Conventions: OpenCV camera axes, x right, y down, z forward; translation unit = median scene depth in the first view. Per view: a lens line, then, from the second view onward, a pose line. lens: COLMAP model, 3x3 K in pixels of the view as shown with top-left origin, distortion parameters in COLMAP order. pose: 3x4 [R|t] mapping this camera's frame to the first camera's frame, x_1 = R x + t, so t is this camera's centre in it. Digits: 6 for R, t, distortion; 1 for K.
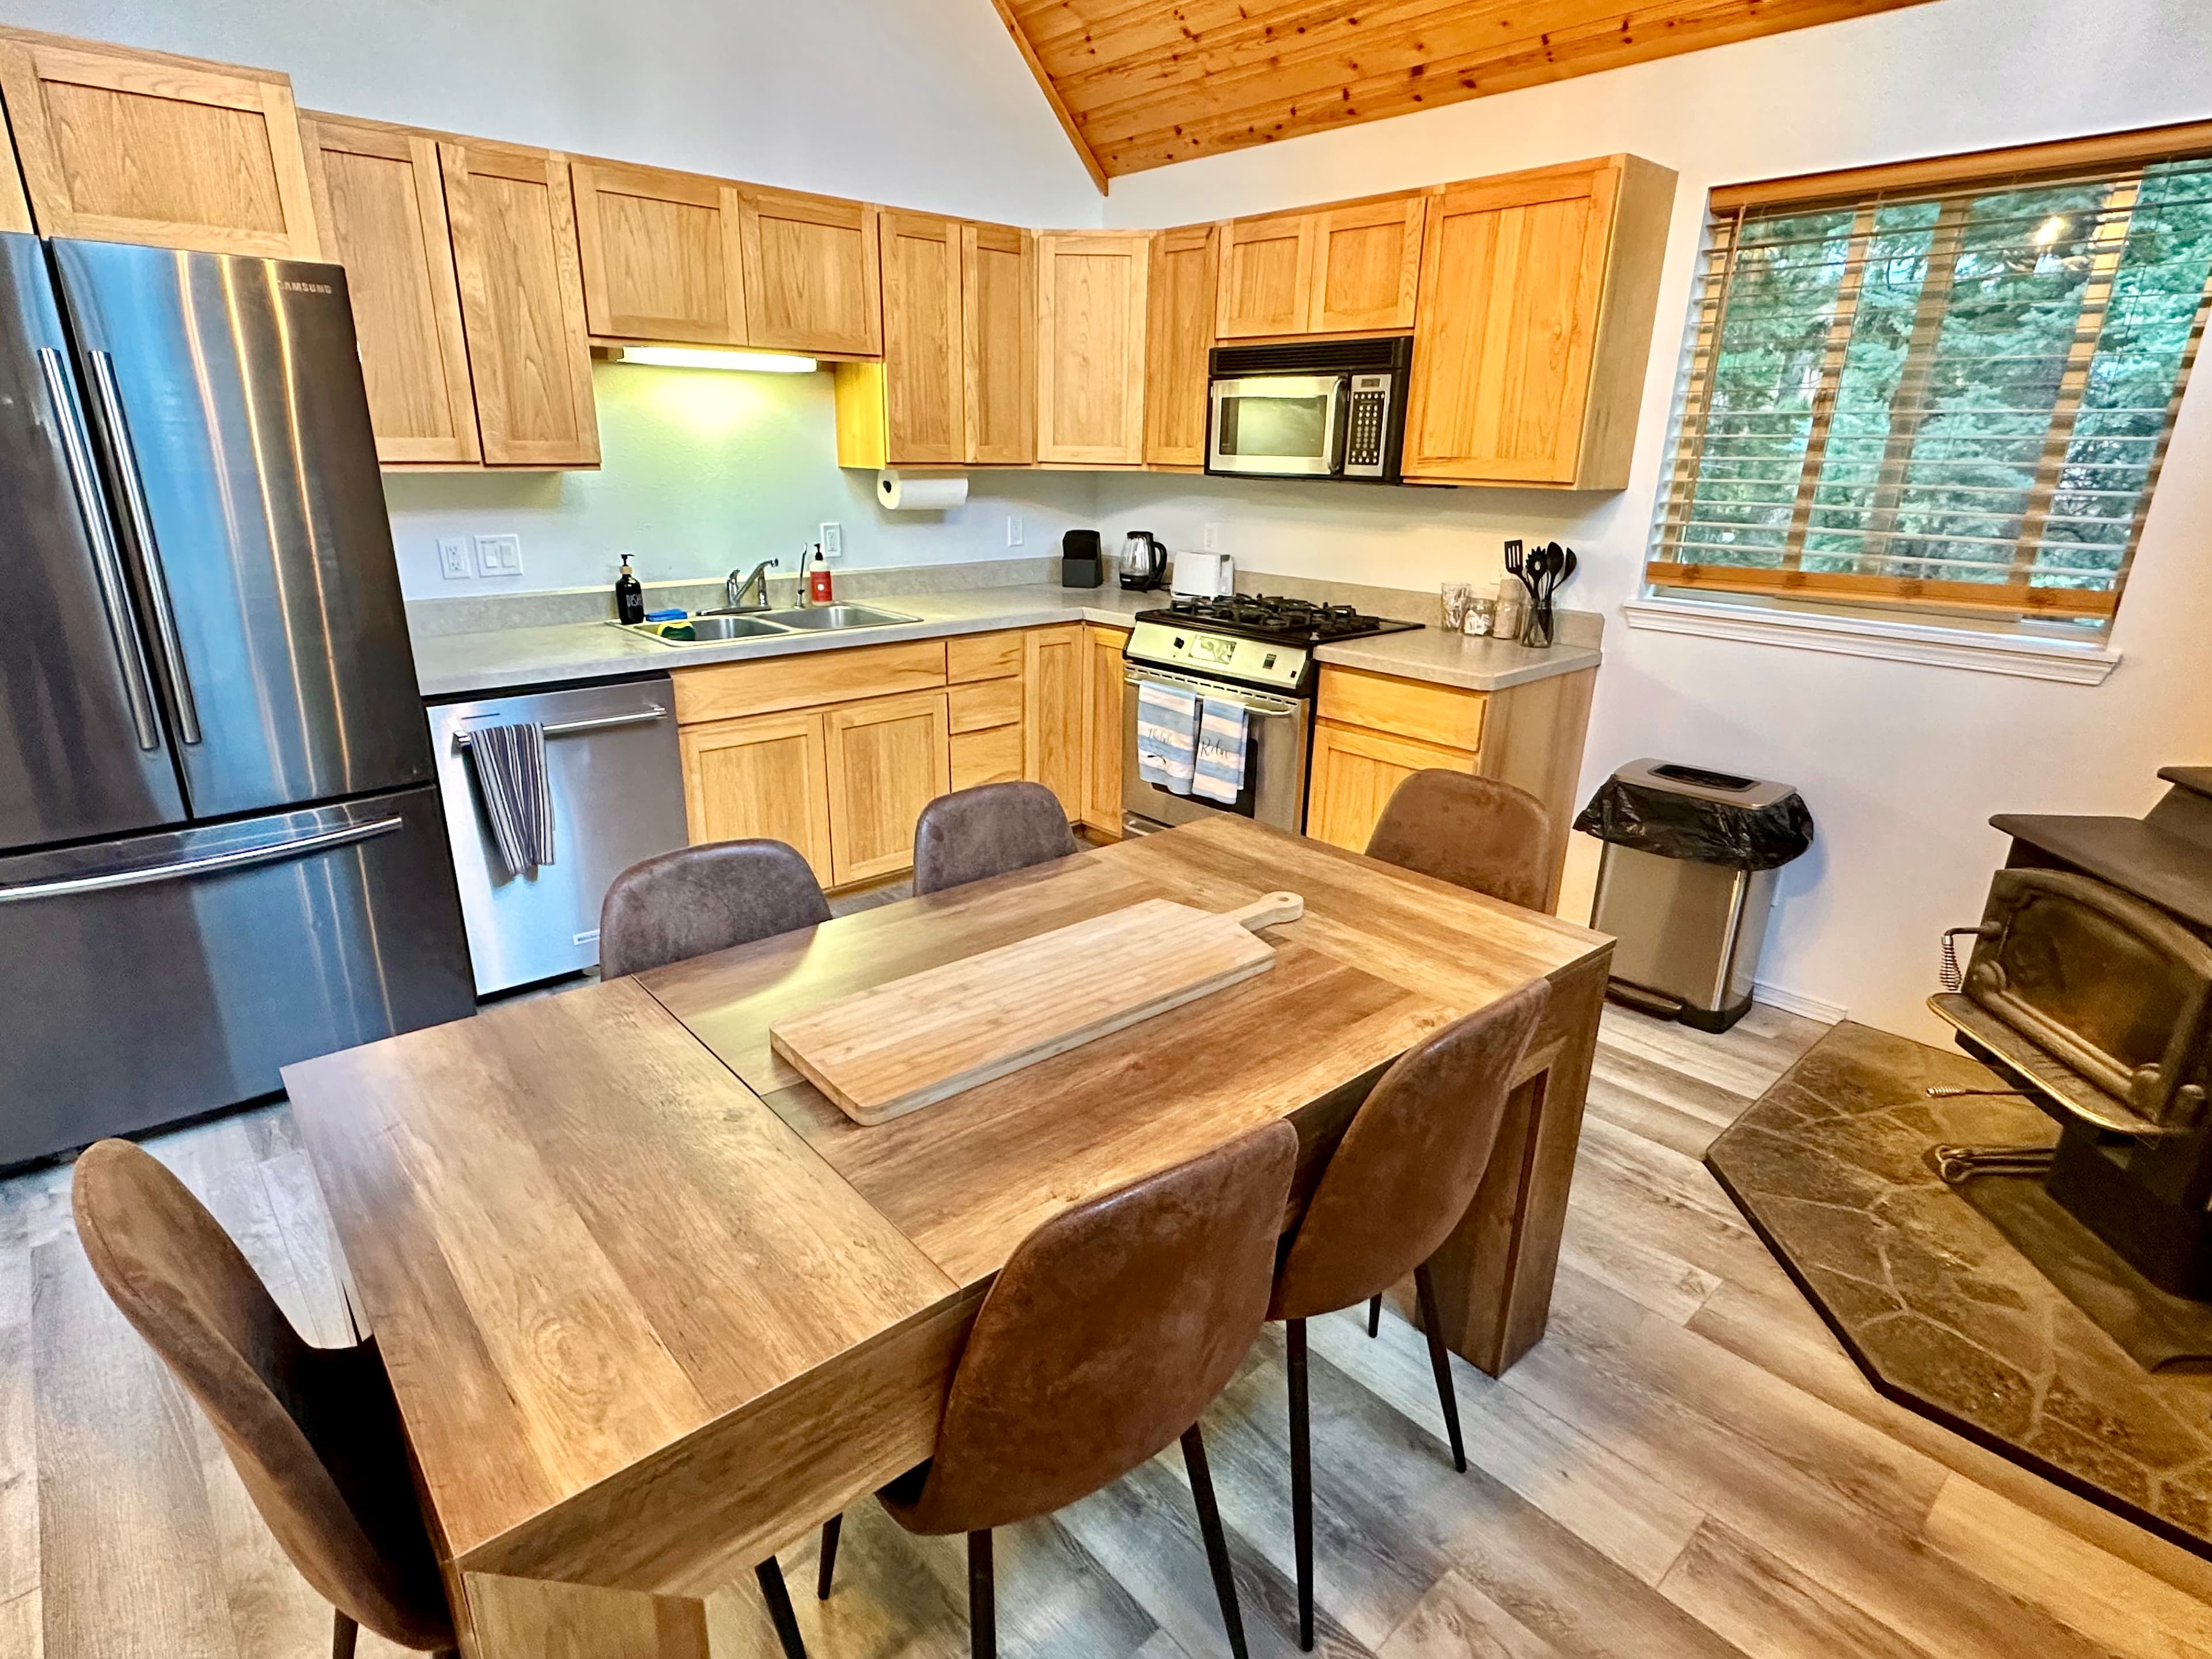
lens RADIAL K [[1159.1, 0, 1105.3], [0, 1159.1, 839.5], [0, 0, 1]] dist [-0.002803, -0.001082]
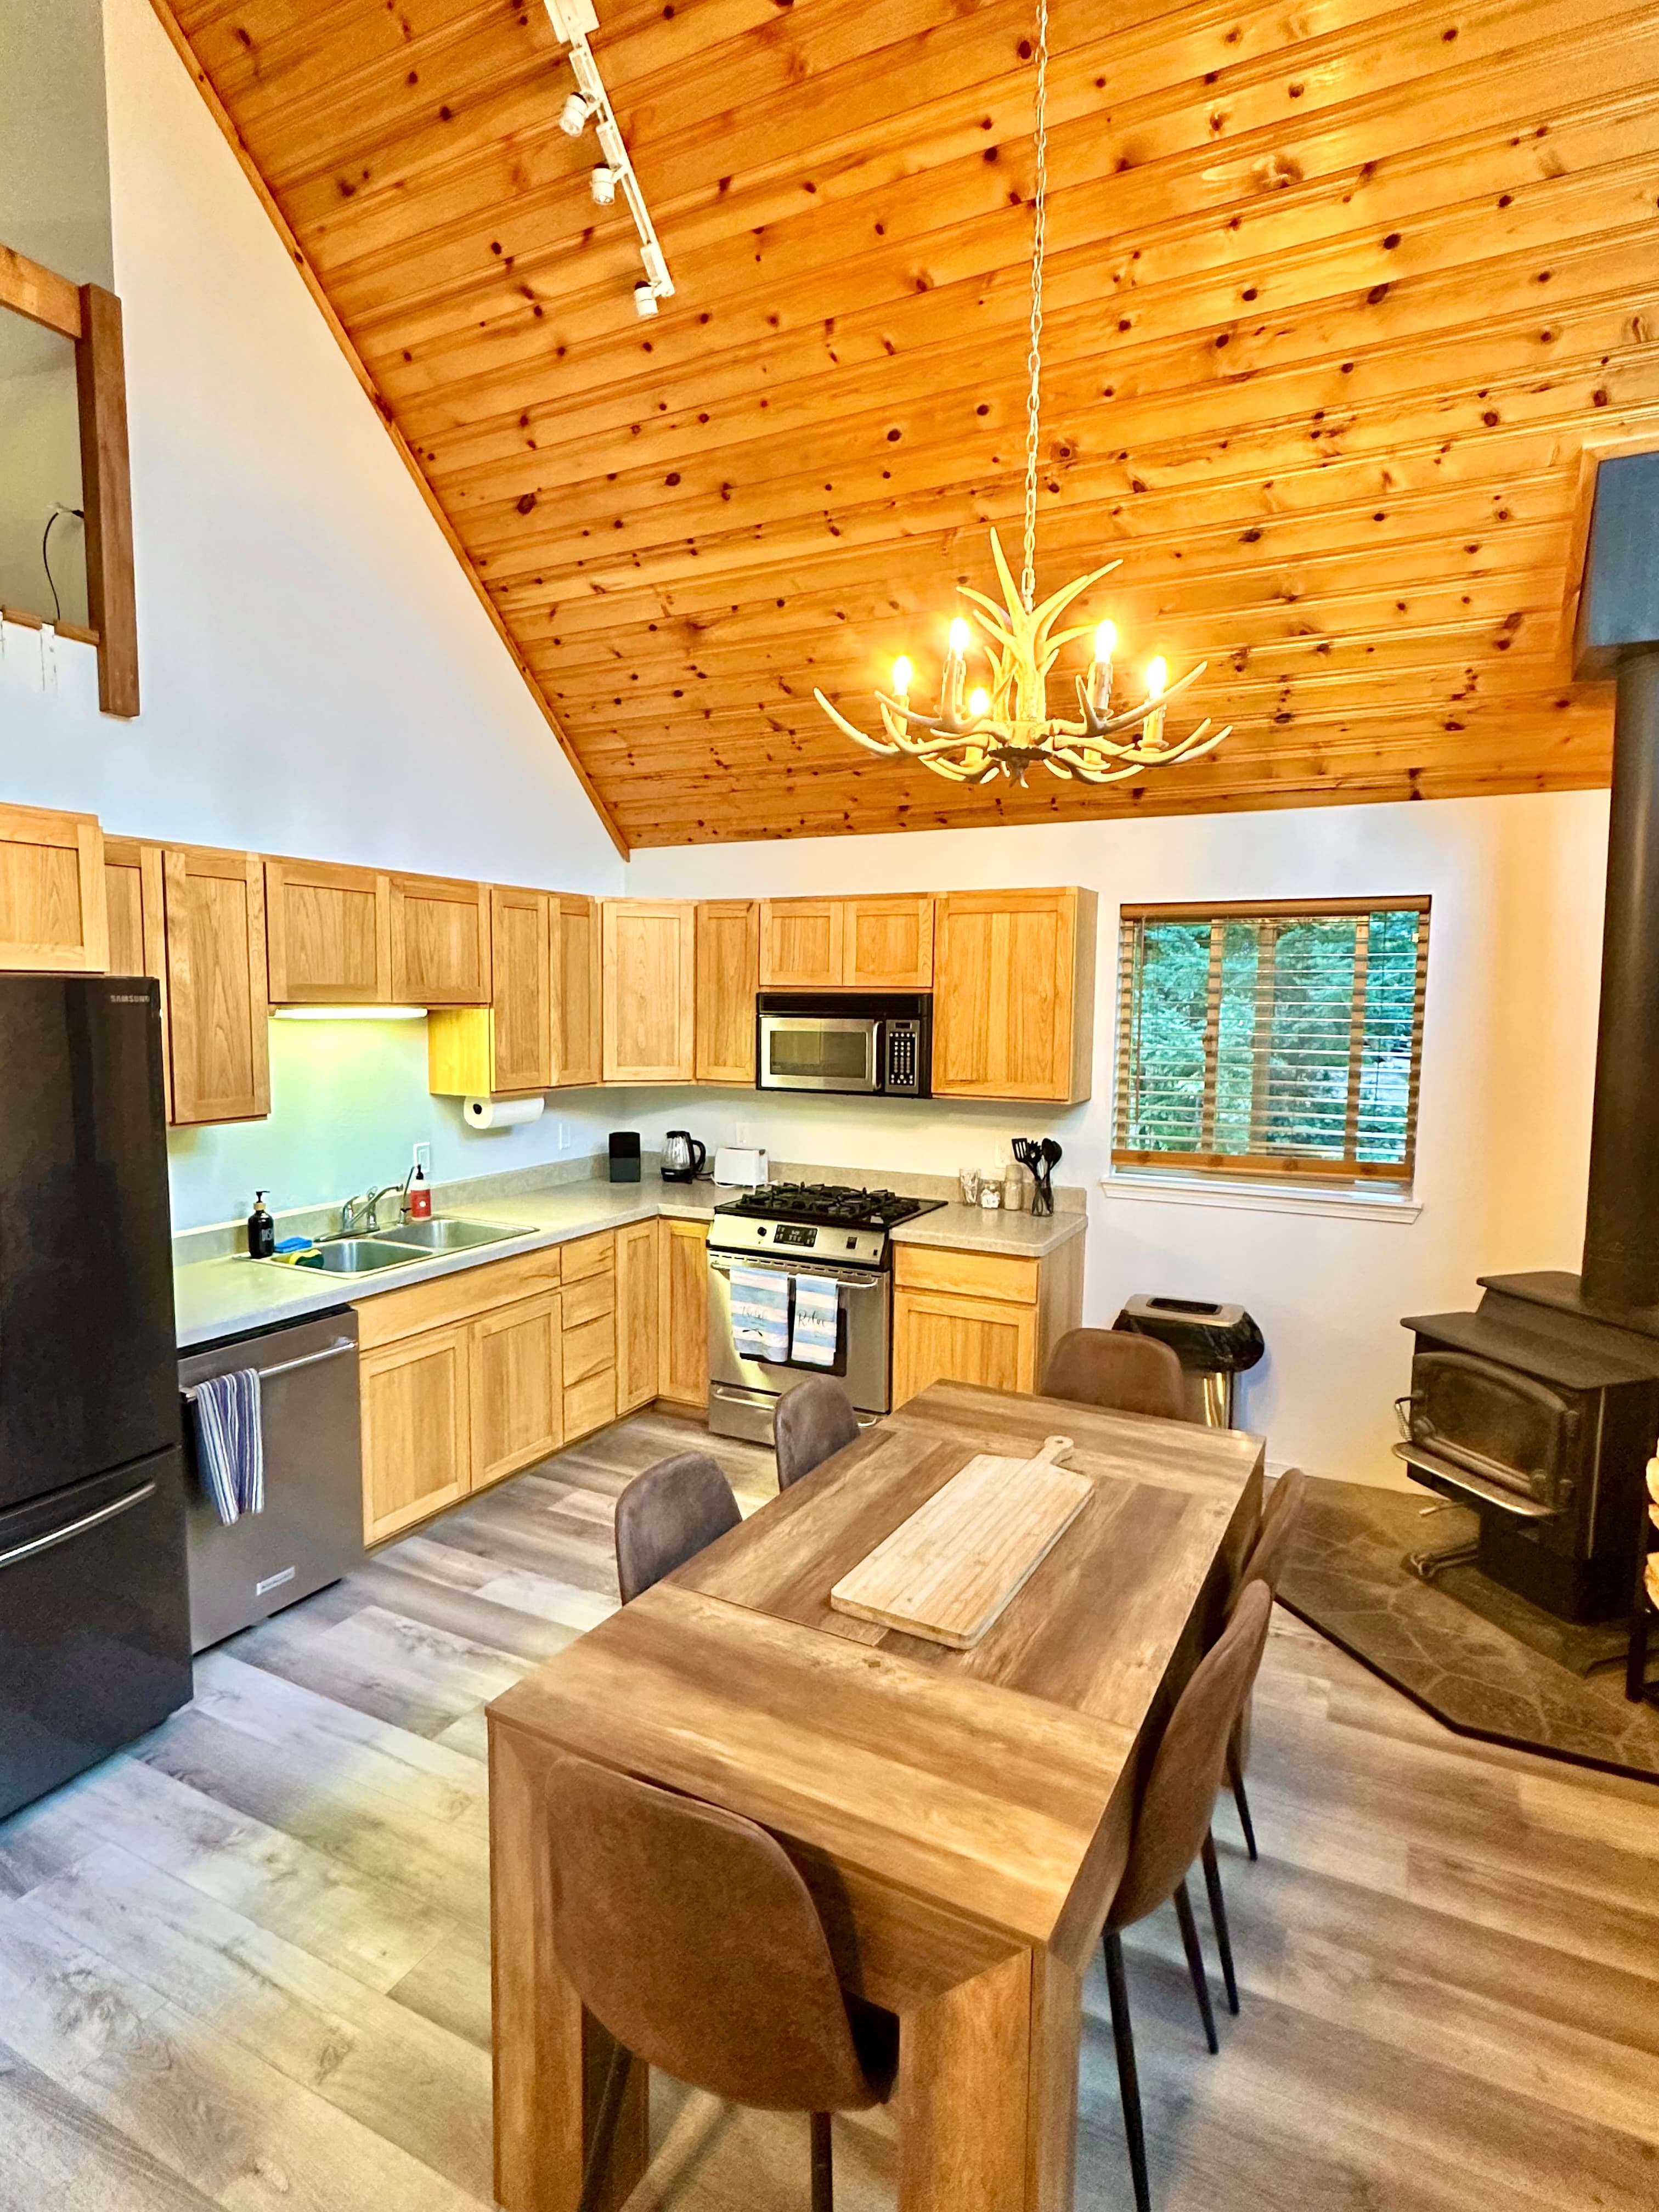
lens RADIAL K [[1159.1, 0, 831.8], [0, 1159.1, 1097.5], [0, 0, 1]] dist [-0.002803, -0.001082]
pose [[0.934374, -0.038234, 0.354236, -0.307502], [0.120531, 0.969527, -0.213282, -0.045185], [-0.335287, 0.241982, 0.910510, -0.143047]]
